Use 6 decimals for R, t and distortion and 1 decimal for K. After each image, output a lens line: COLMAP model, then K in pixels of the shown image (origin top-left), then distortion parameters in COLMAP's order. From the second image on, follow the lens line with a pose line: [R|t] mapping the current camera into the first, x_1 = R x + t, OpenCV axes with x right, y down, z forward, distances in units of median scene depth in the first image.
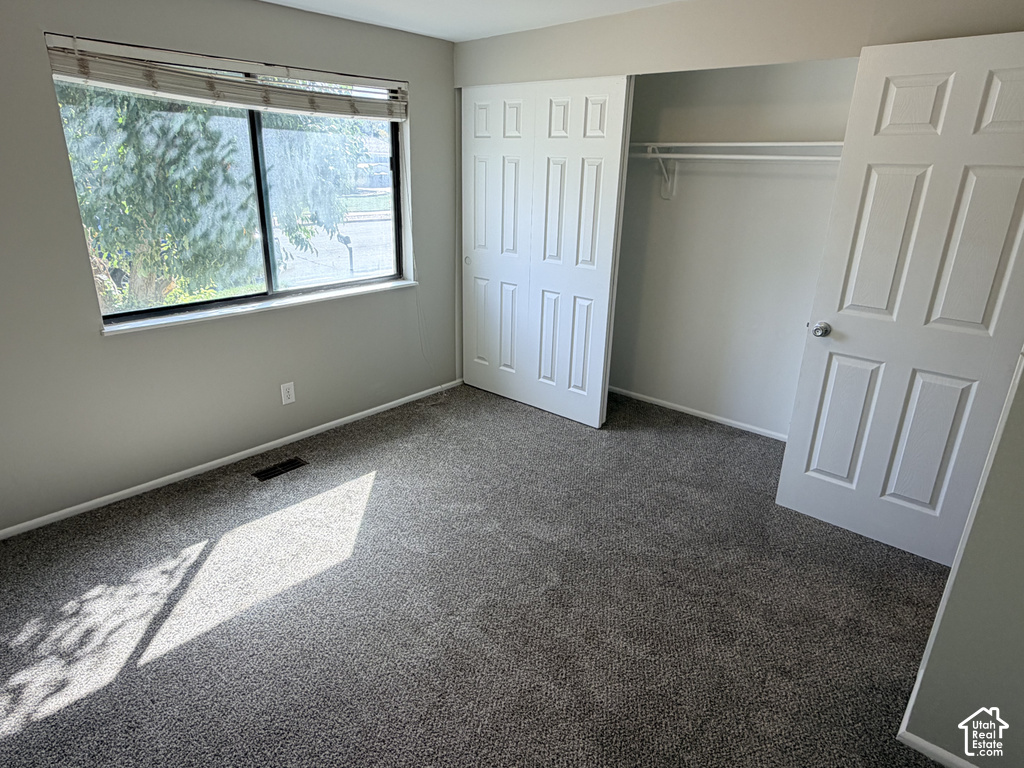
lens RADIAL K [[616.1, 0, 510.6], [0, 616.1, 383.3], [0, 0, 1]] dist [0.000226, -0.003026]
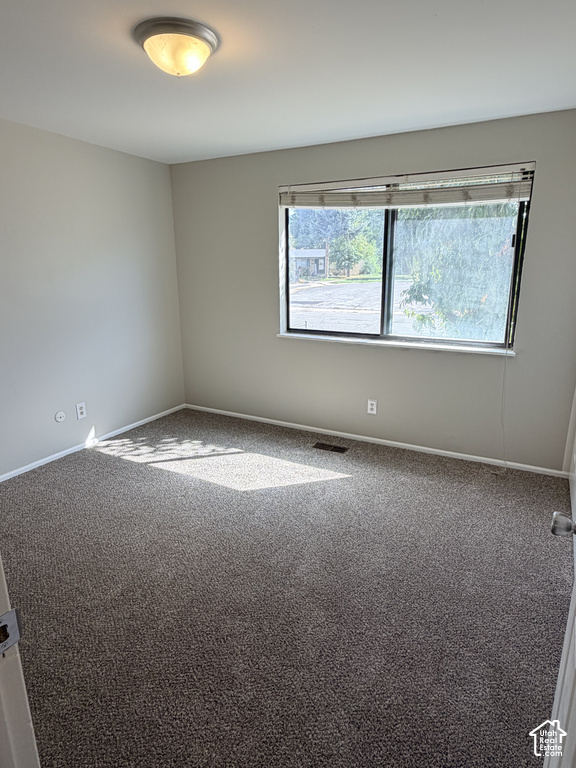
lens RADIAL K [[462.1, 0, 287.6], [0, 462.1, 384.1], [0, 0, 1]] dist [0.000226, -0.003026]
pose [[0.207105, 0.221644, -0.952881, 0.697953], [-0.318404, 0.936240, 0.148569, -0.151664], [0.925055, 0.272632, 0.264473, 0.638145]]
